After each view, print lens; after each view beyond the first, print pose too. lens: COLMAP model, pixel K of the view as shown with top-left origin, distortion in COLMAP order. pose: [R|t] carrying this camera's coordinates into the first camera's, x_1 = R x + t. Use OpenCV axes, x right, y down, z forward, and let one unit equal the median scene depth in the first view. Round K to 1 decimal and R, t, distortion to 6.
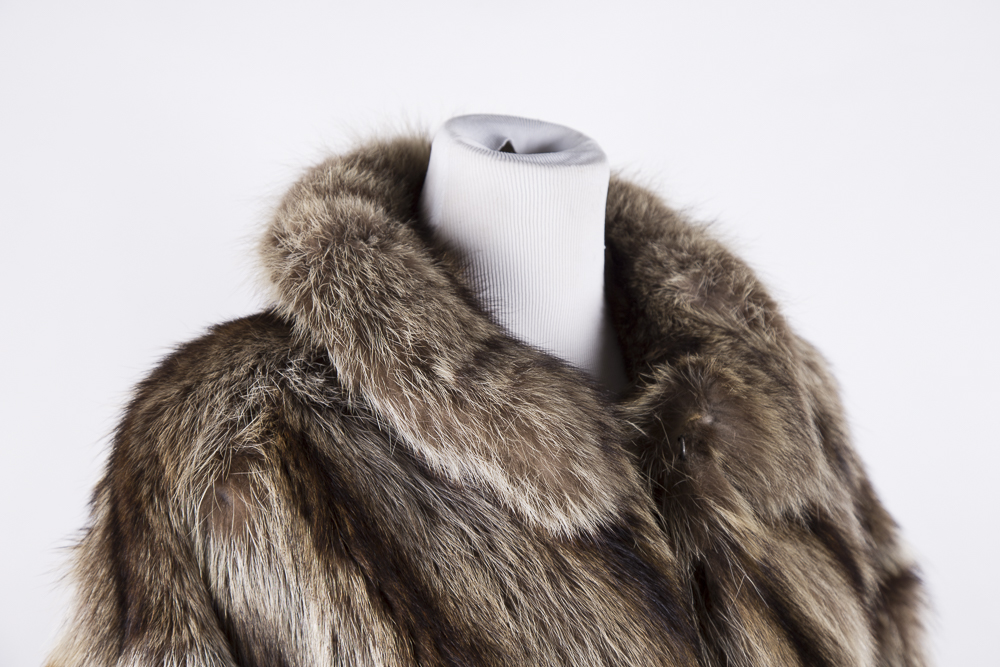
lens RADIAL K [[1766.0, 0, 500.0], [0, 1766.0, 333.5], [0, 0, 1]] dist [0.166731, -0.105456]
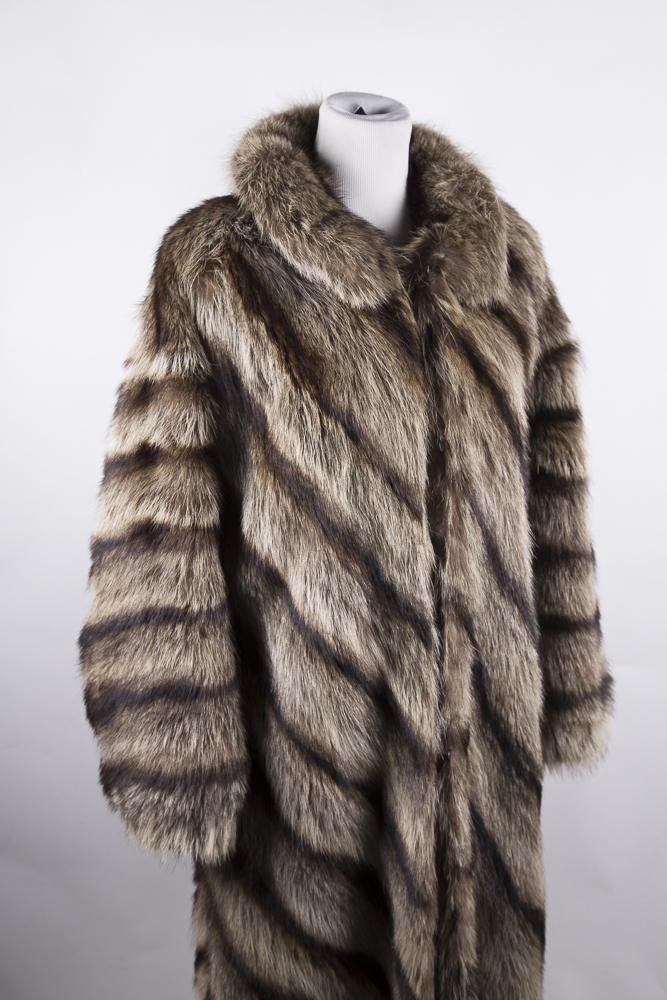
lens RADIAL K [[1185.7, 0, 333.5], [0, 1185.7, 500.0], [0, 0, 1]] dist [0.024449, 0.013326]
pose [[0.985786, 0.069752, -0.152841, 0.232377], [-0.033834, 0.973525, 0.226062, 0.018727], [0.164563, -0.217678, 0.962048, -0.398257]]
